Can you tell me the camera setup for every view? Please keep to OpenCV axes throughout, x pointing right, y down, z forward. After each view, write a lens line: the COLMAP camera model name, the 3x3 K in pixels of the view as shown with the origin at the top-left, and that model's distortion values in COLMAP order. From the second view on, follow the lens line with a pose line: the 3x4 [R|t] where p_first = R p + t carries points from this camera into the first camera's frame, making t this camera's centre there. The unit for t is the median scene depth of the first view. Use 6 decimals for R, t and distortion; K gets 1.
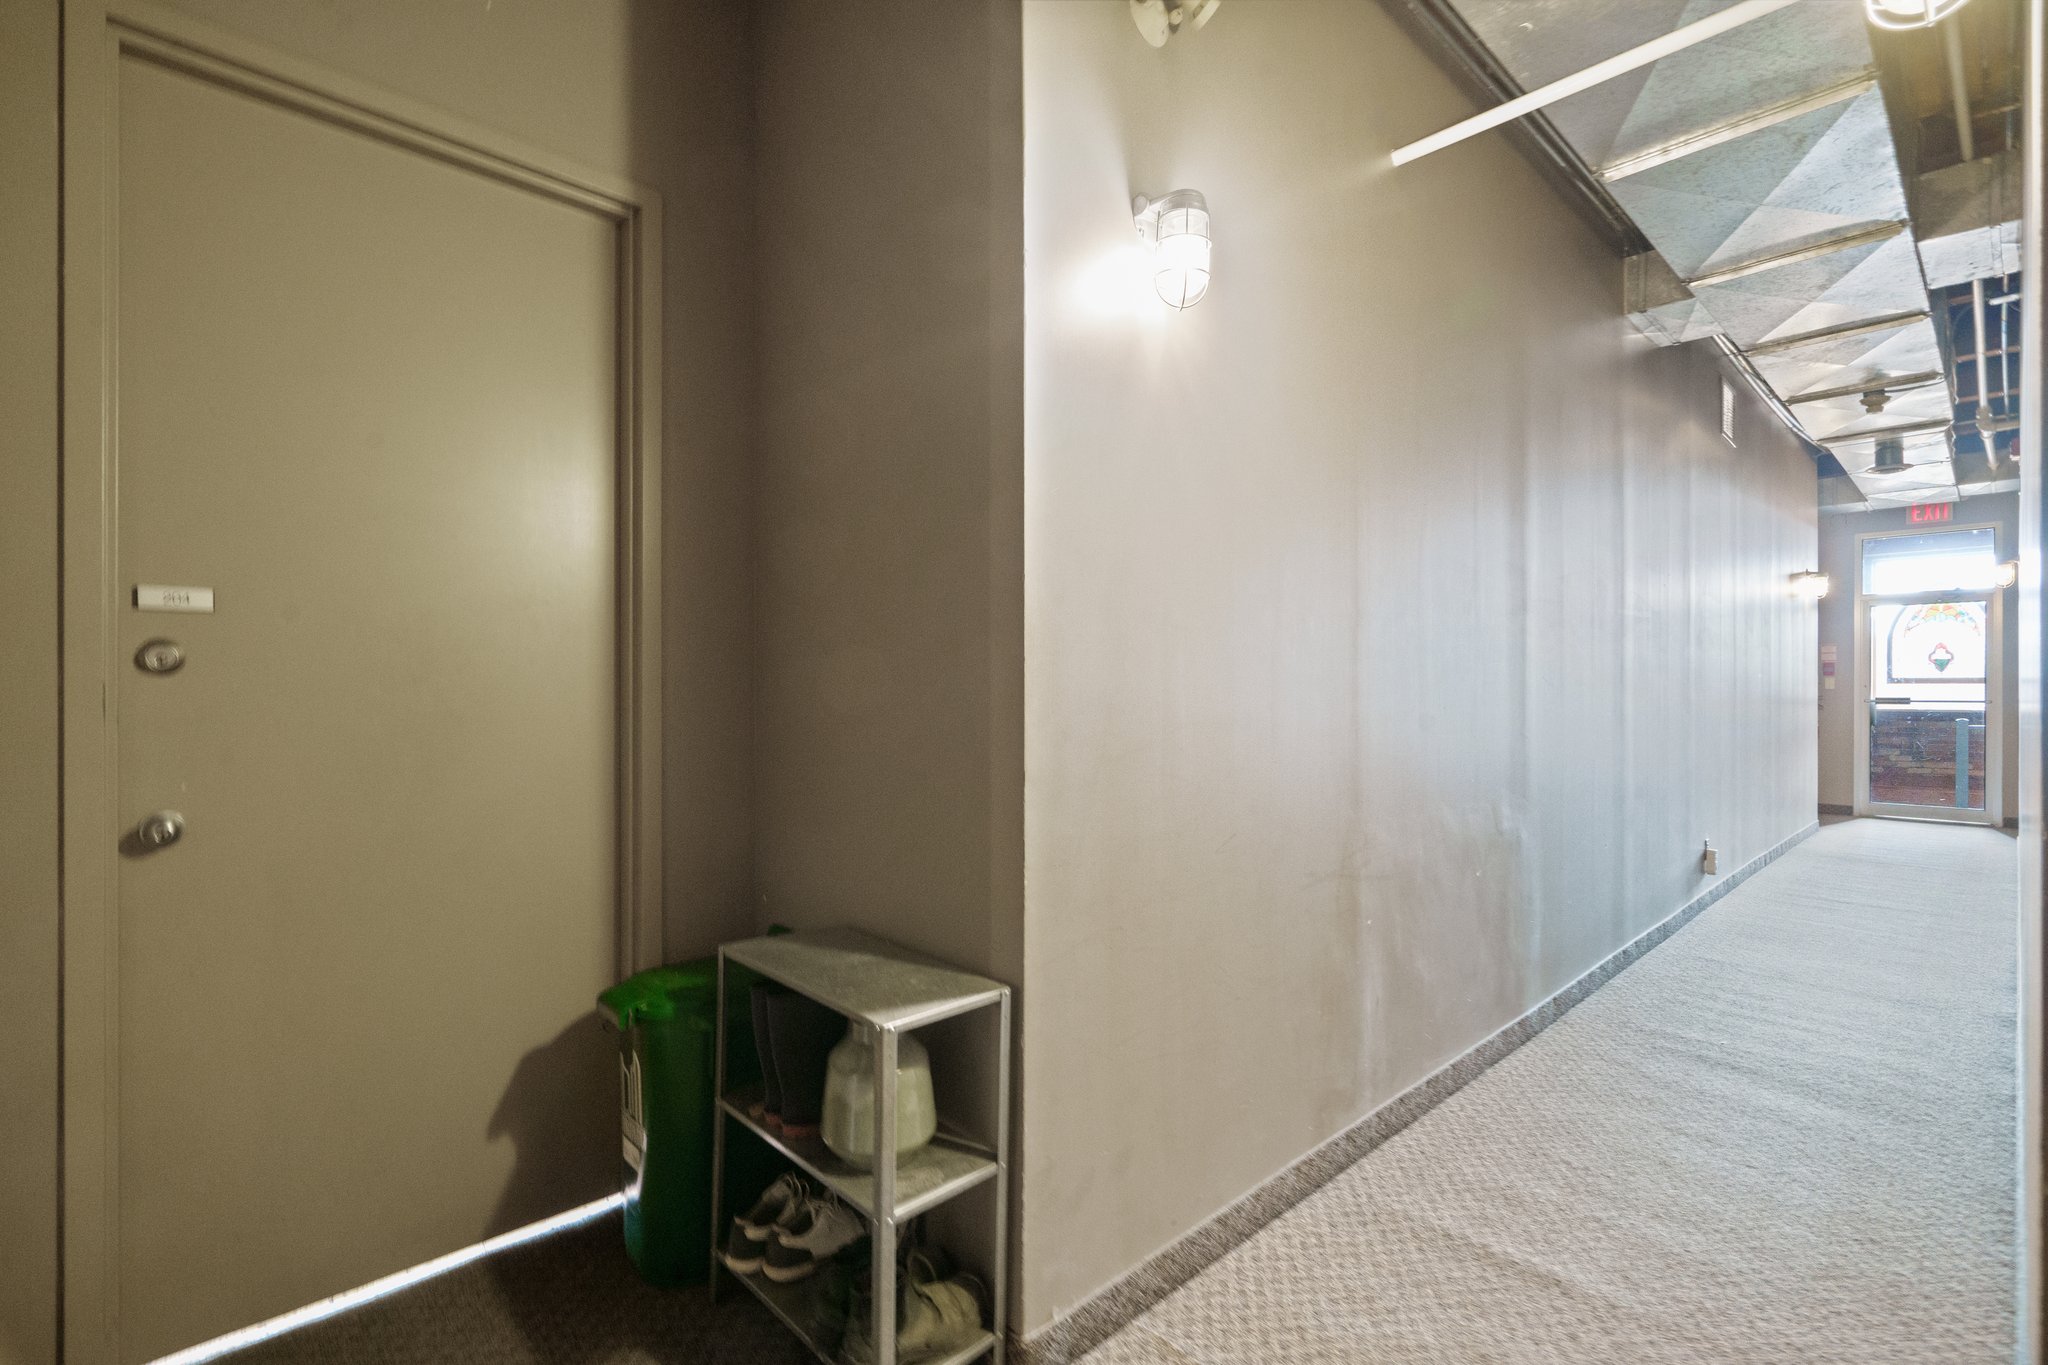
lens RADIAL K [[921.3, 0, 1018.6], [0, 921.3, 682.1], [0, 0, 1]] dist [-0.003588, 0.000699]
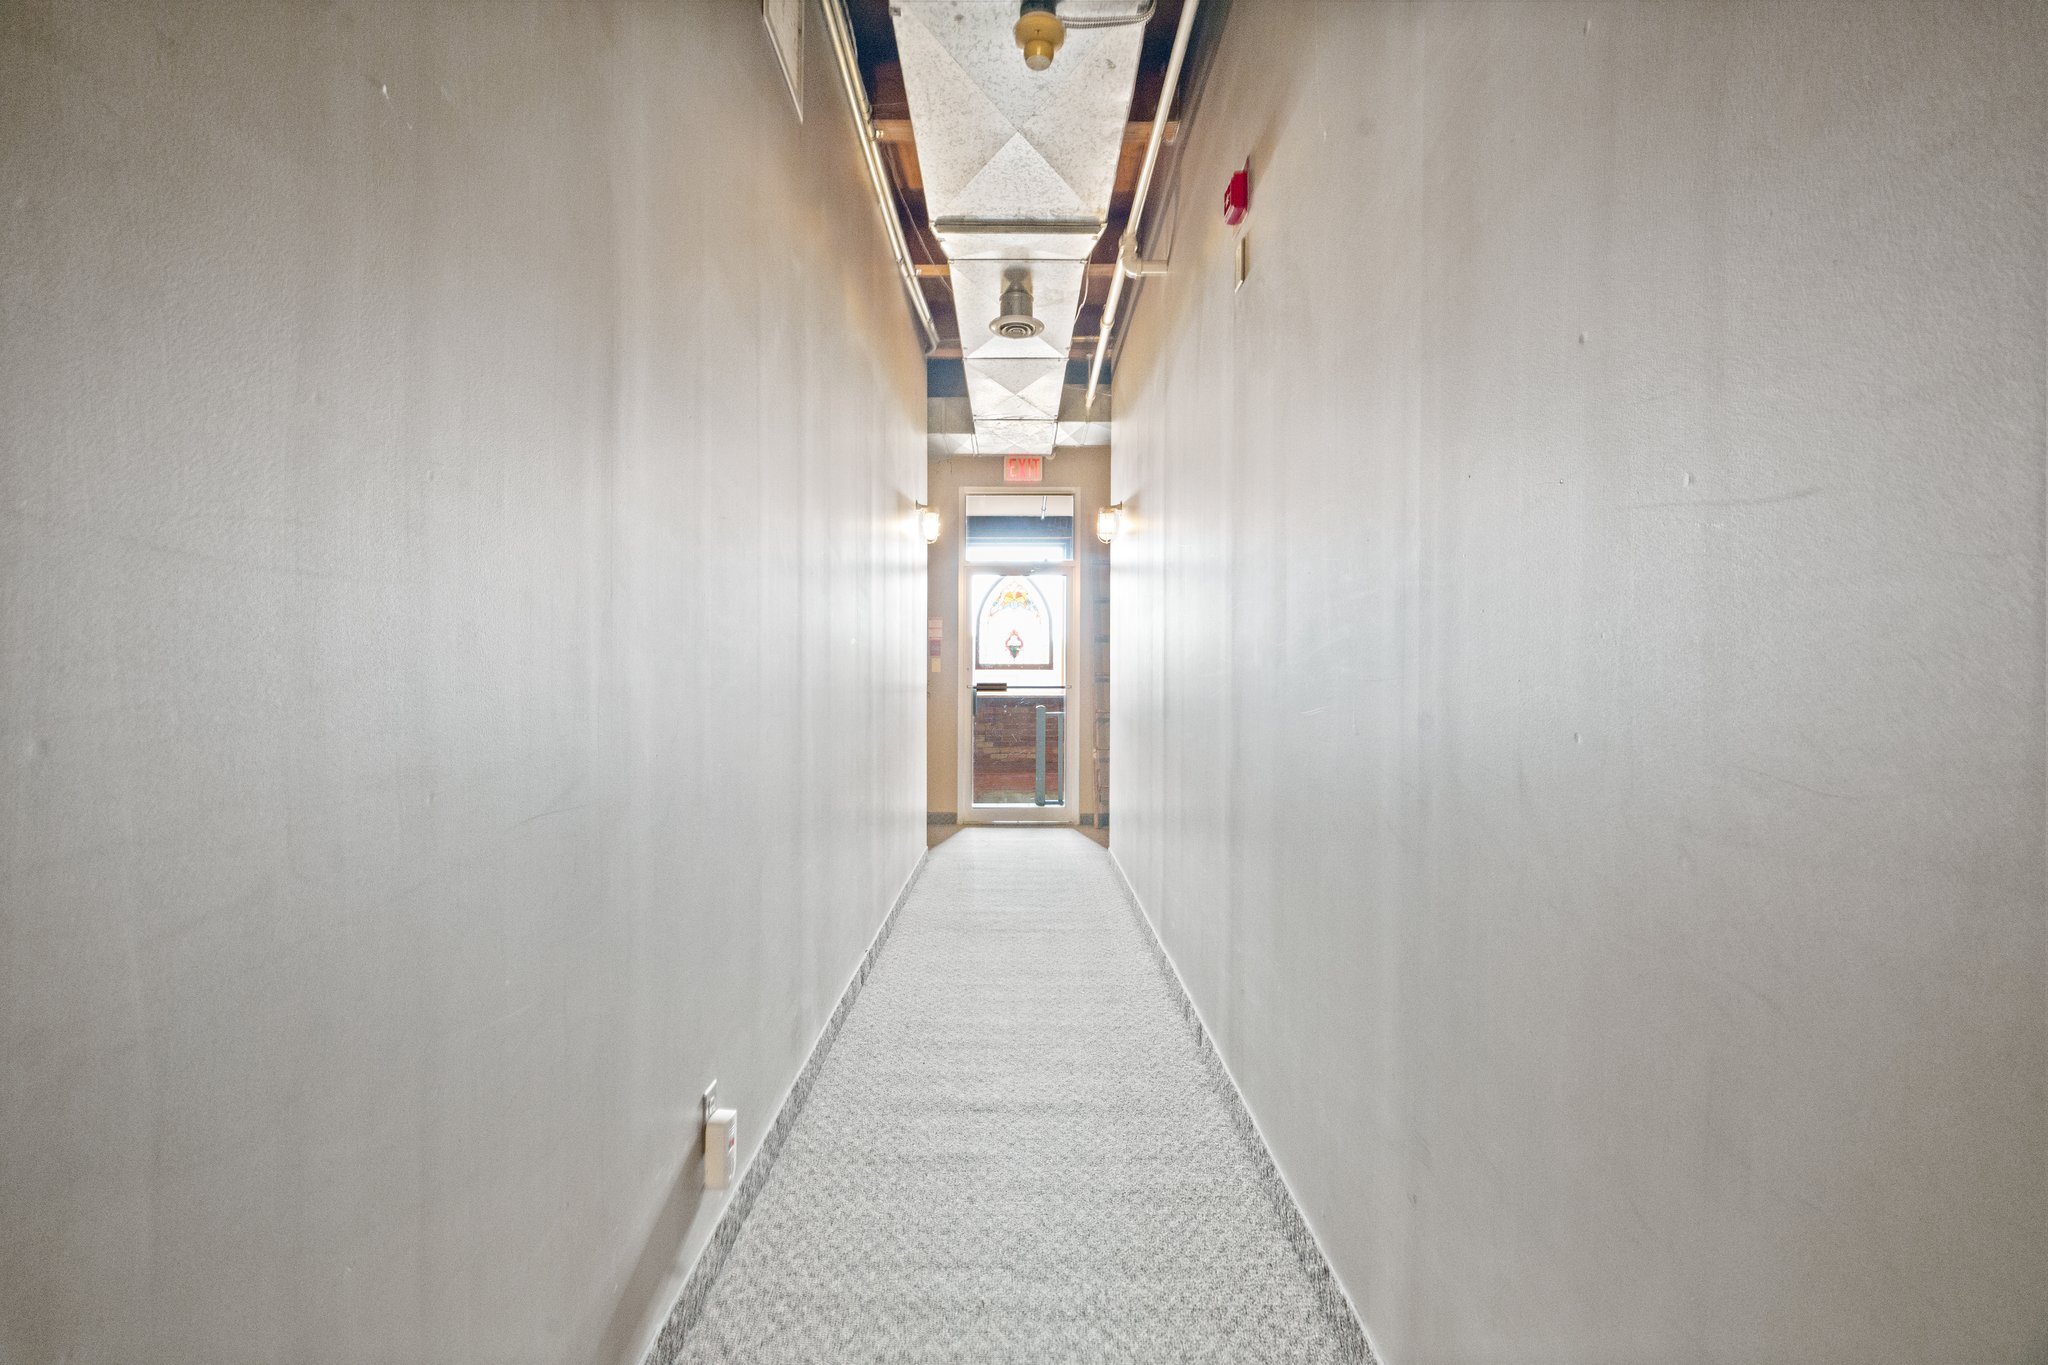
lens RADIAL K [[921.3, 0, 1018.6], [0, 921.3, 682.1], [0, 0, 1]] dist [-0.003588, 0.000699]
pose [[0.677085, -0.005693, 0.735883, 0.340840], [0.001185, 0.999977, 0.006646, 0.010769], [-0.735904, -0.003628, 0.677077, 0.404822]]
